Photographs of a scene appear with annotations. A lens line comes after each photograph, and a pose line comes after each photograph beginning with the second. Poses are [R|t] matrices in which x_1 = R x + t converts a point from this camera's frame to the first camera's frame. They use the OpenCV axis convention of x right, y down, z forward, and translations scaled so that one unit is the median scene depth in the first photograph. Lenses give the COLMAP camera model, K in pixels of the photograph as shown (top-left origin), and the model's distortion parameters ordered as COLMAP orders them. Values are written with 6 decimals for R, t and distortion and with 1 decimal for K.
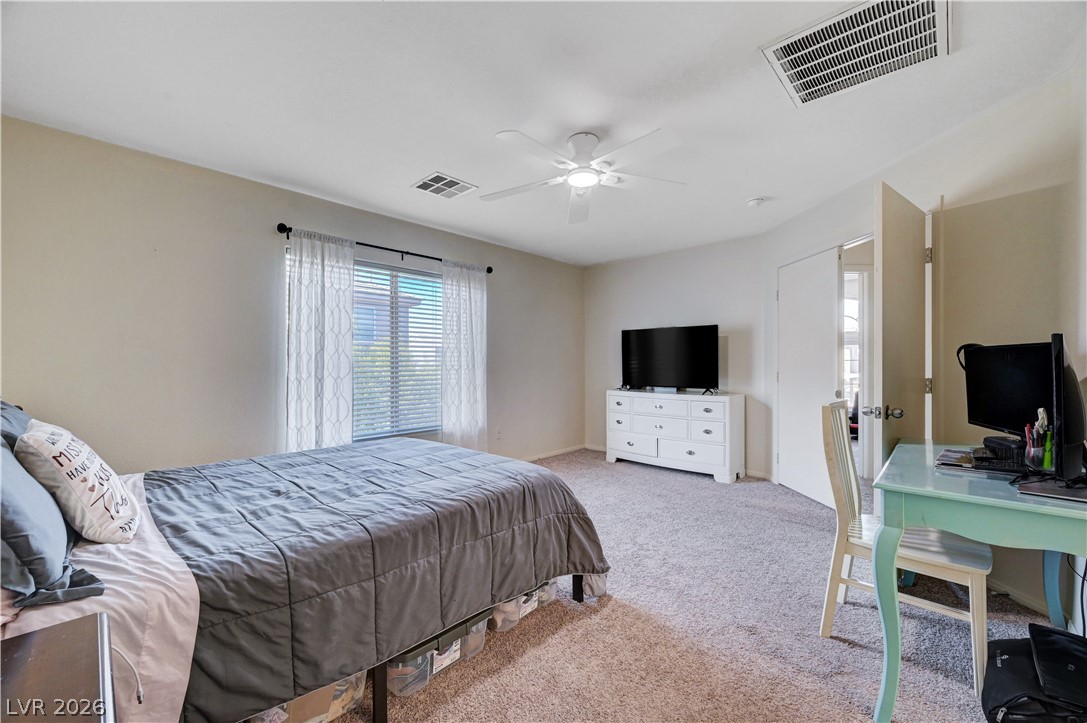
lens RADIAL K [[429.5, 0, 542.9], [0, 429.5, 359.3], [0, 0, 1]] dist [0.001848, -0.001593]
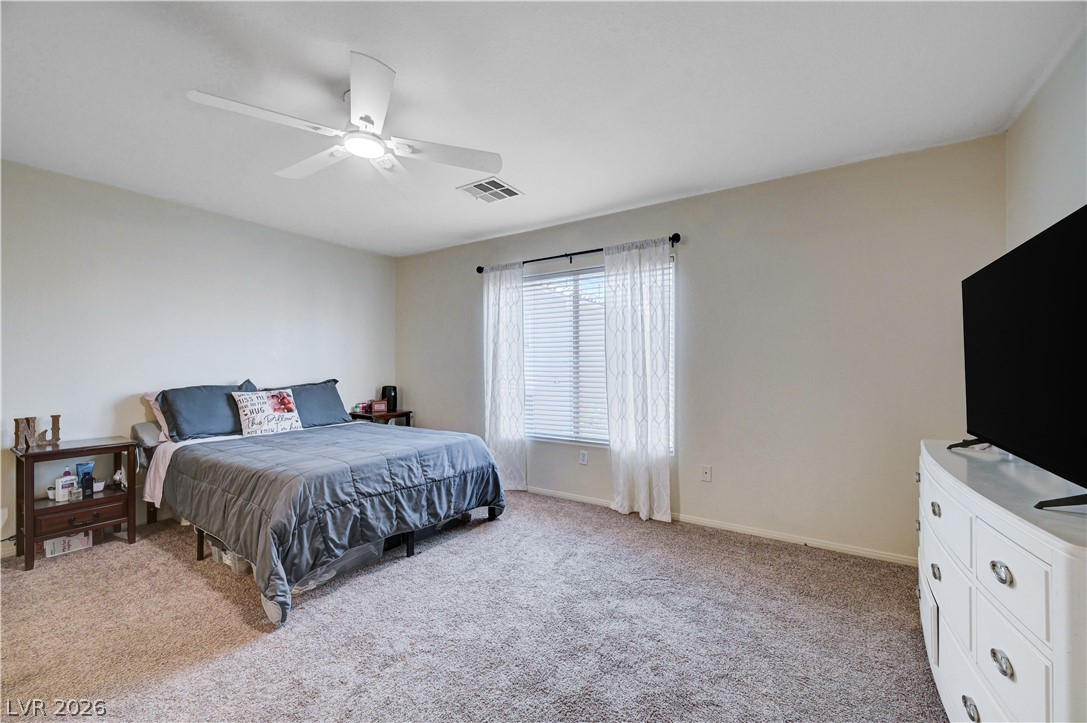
lens RADIAL K [[429.5, 0, 546.9], [0, 429.5, 368.5], [0, 0, 1]] dist [0.001848, -0.001593]
pose [[0.186779, 0.003085, -0.982397, 0.689815], [0.005990, 0.999973, 0.004279, 0.005170], [0.982384, -0.006684, 0.186755, 0.841671]]
